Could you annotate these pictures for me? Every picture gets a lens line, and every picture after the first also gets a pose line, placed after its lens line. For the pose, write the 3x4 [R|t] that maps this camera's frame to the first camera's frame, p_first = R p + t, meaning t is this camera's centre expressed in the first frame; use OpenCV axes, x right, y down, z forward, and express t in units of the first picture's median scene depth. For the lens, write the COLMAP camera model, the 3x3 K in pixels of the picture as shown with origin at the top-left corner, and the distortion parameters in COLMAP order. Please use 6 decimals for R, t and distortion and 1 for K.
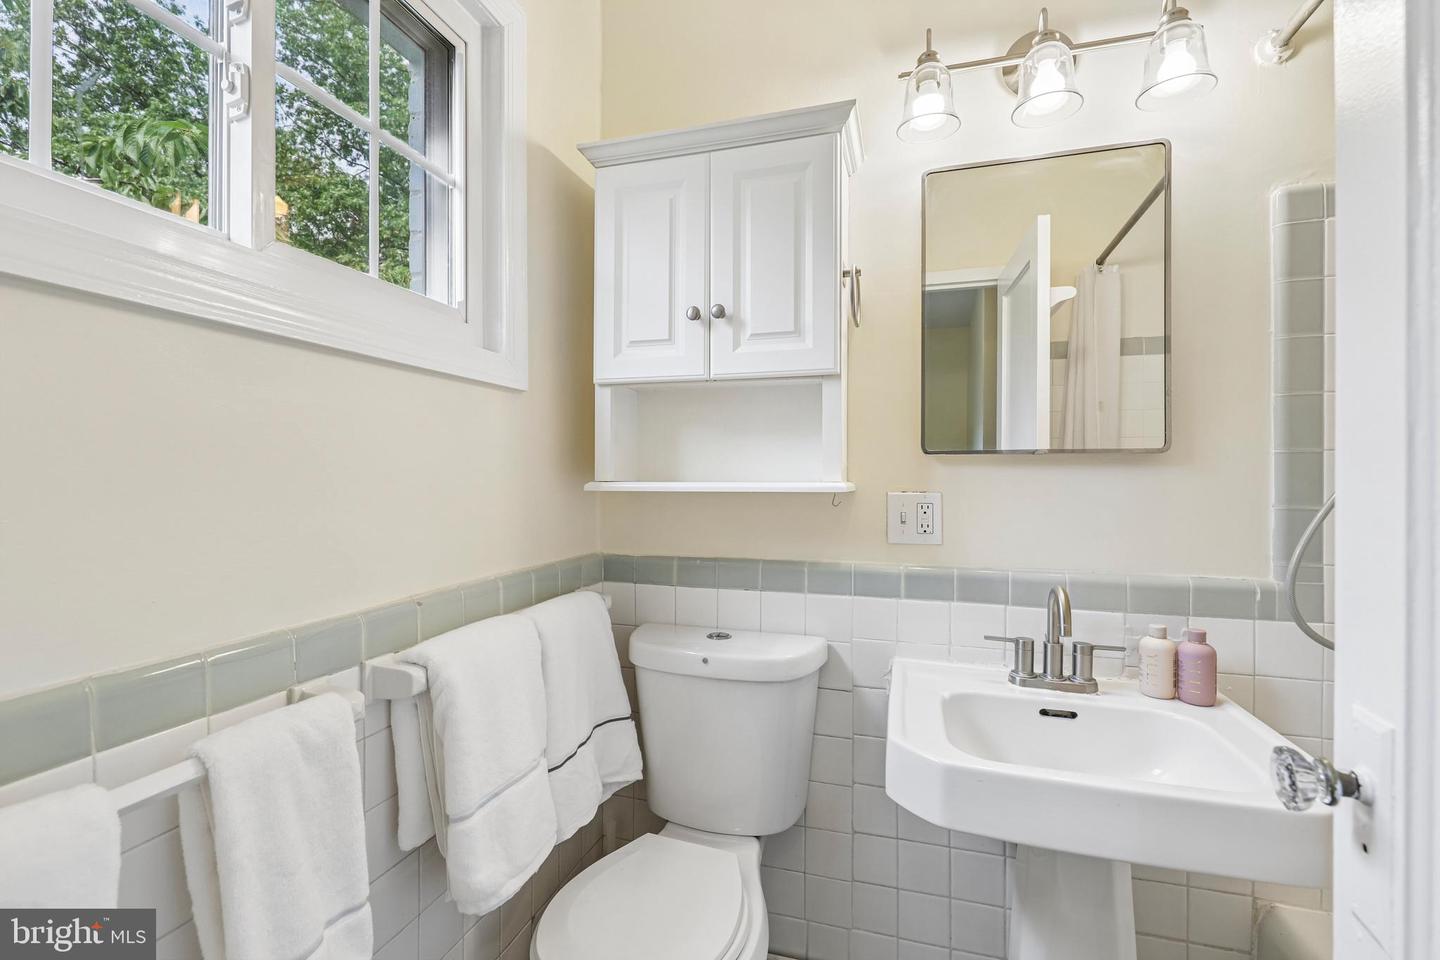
lens RADIAL K [[633.2, 0, 717.9], [0, 633.2, 478.0], [0, 0, 1]] dist [0.014603, -0.004990]
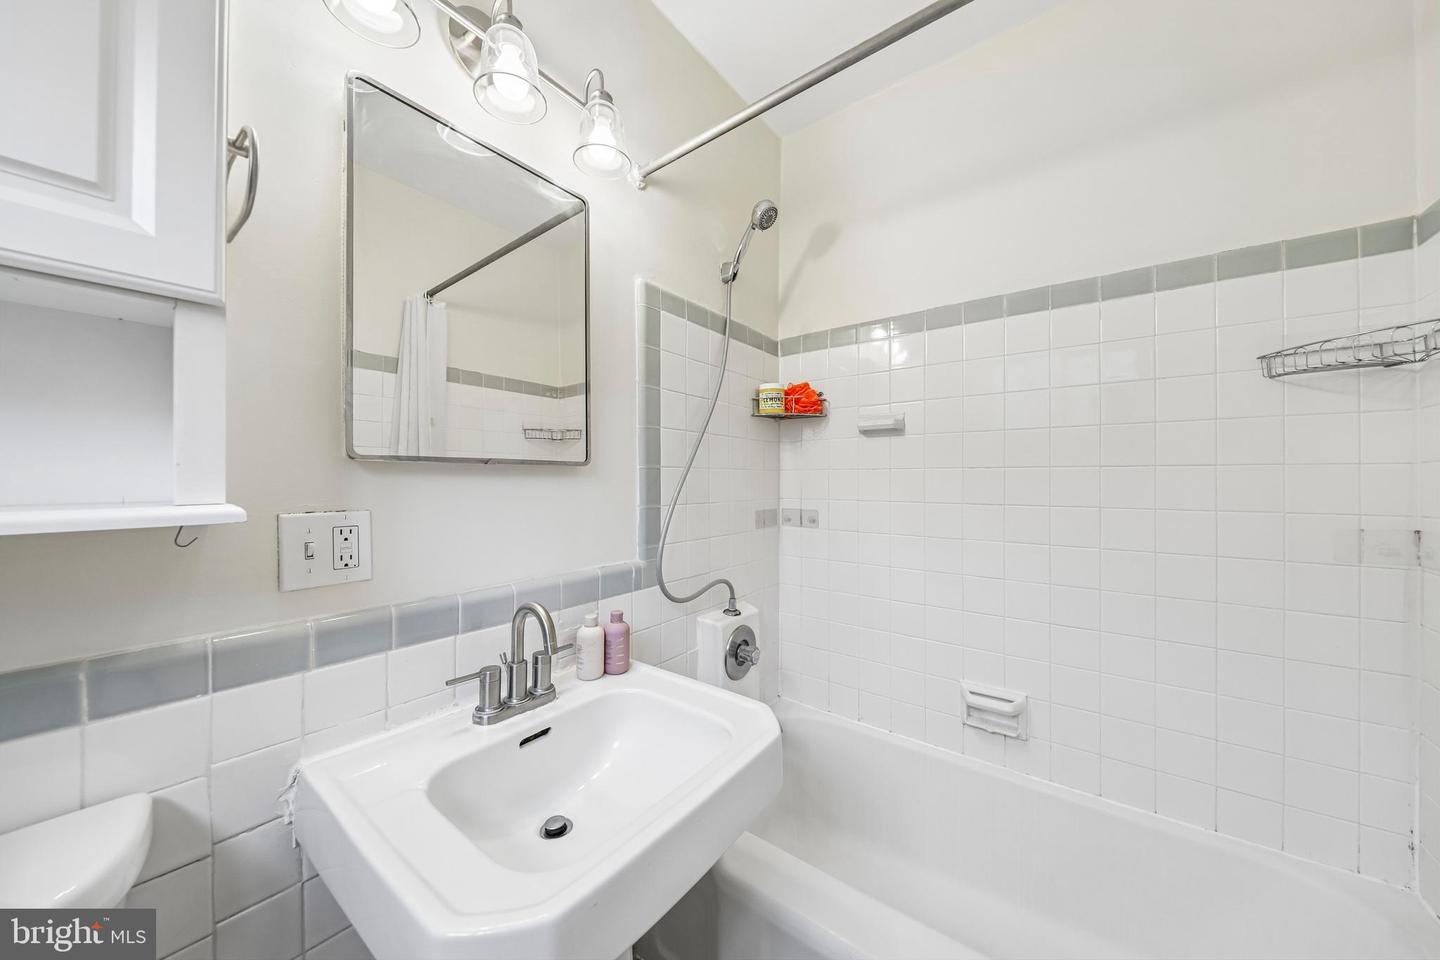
lens RADIAL K [[481.1, 0, 722.1], [0, 481.1, 480.5], [0, 0, 1]] dist [-0.006460, -0.000855]
pose [[0.366246, -0.004643, 0.930507, -0.029111], [0.001329, 0.999989, 0.004466, -0.016670], [-0.930517, -0.000399, 0.366248, 0.449525]]
